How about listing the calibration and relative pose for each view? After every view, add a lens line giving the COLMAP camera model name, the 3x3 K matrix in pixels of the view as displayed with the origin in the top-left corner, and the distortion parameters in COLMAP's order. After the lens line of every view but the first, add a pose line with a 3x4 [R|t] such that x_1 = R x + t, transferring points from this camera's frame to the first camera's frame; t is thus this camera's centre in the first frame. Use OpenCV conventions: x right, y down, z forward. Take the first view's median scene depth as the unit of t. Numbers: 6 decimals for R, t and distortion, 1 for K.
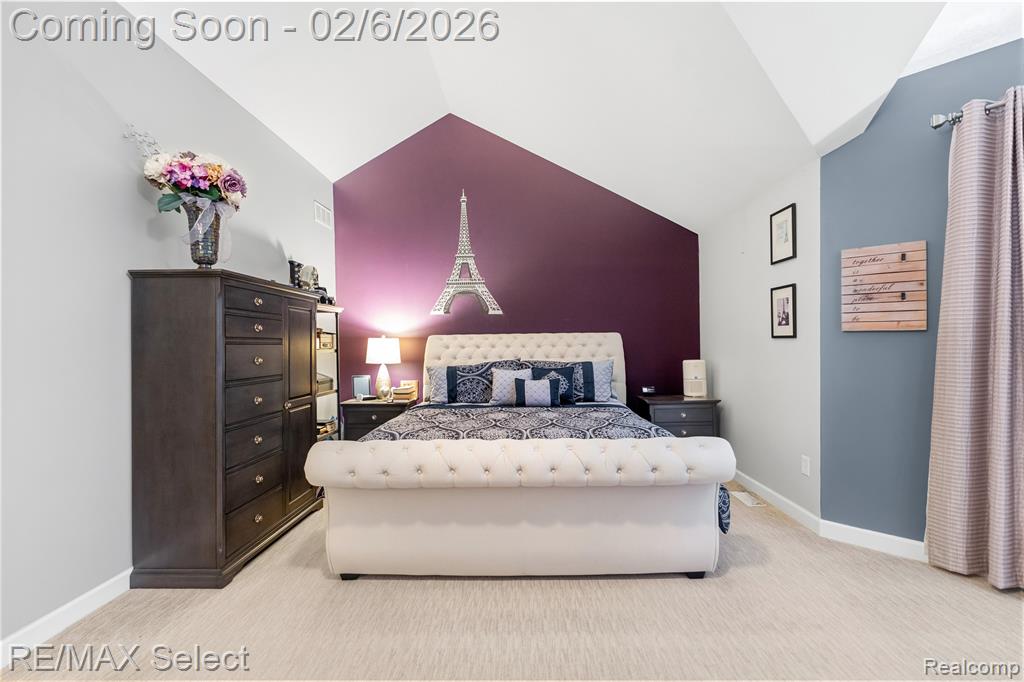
lens RADIAL K [[454.9, 0, 515.0], [0, 454.9, 341.2], [0, 0, 1]] dist [-0.016791, 0.006060]
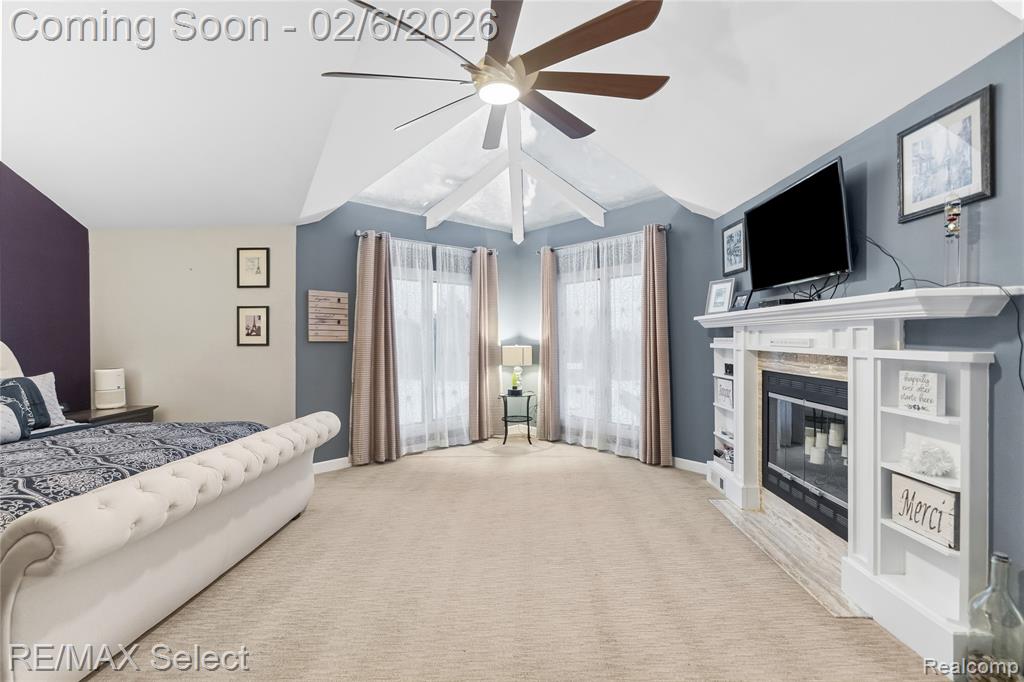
lens RADIAL K [[454.9, 0, 515.0], [0, 454.9, 341.2], [0, 0, 1]] dist [-0.016791, 0.006060]
pose [[0.014976, 0.006288, 0.999868, -0.709252], [0.003707, 0.999973, -0.006344, -0.008503], [-0.999881, 0.003802, 0.014953, 0.216865]]
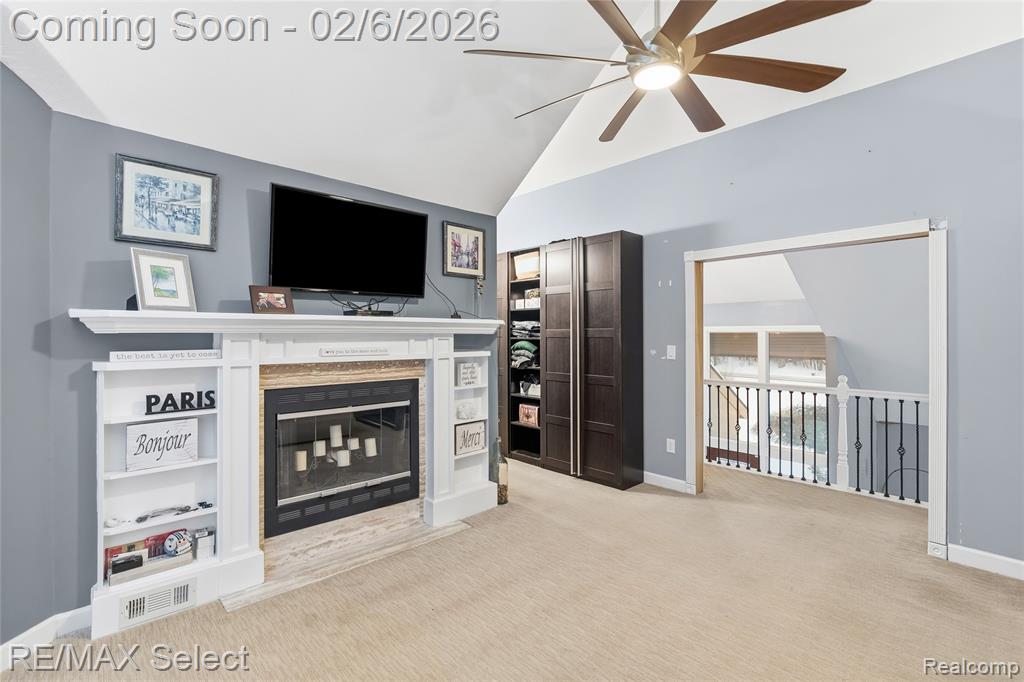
lens RADIAL K [[464.0, 0, 512.0], [0, 464.0, 335.8], [0, 0, 1]] dist [-0.000900, 0.000359]
pose [[-0.723673, 0.016599, -0.689944, 0.542680], [0.017760, 0.999828, 0.005427, -0.039141], [0.689915, -0.008326, -0.723843, 0.562182]]
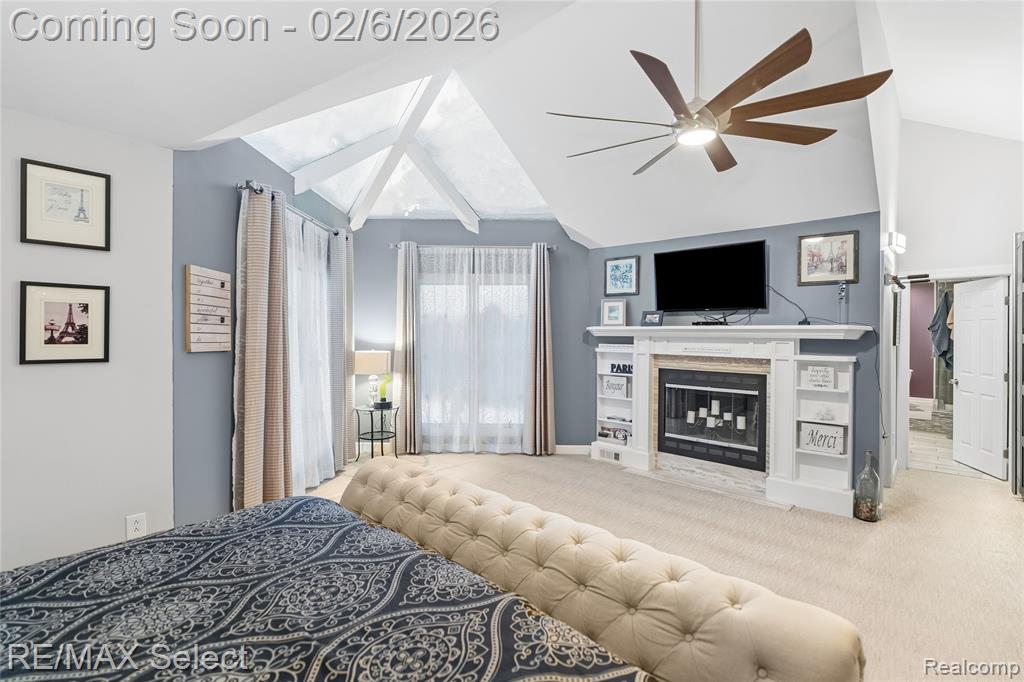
lens RADIAL K [[464.0, 0, 512.0], [0, 464.0, 335.8], [0, 0, 1]] dist [-0.000900, 0.000359]
pose [[-0.736183, 0.005501, 0.676760, -0.339027], [0.001648, 0.999979, -0.006336, -0.040967], [-0.676780, -0.003549, -0.736177, 1.051886]]
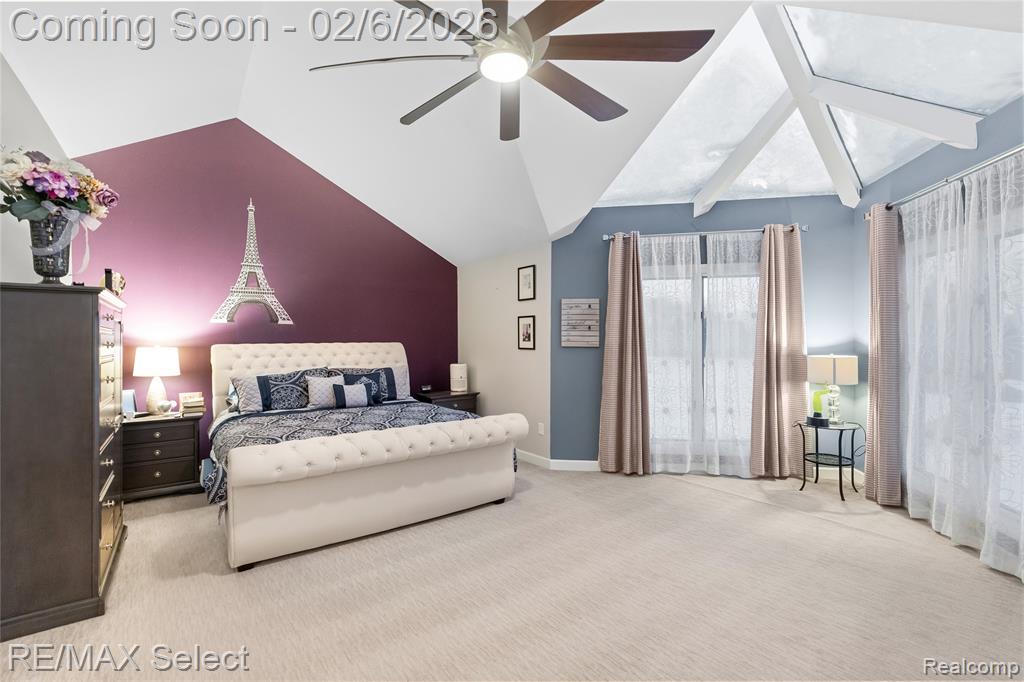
lens RADIAL K [[454.9, 0, 515.0], [0, 454.9, 341.2], [0, 0, 1]] dist [-0.016791, 0.006060]
pose [[0.798560, 0.004373, 0.601899, -0.376100], [-0.005494, 0.999985, 0.000024, -0.034858], [-0.601890, -0.003326, 0.798572, -0.221175]]
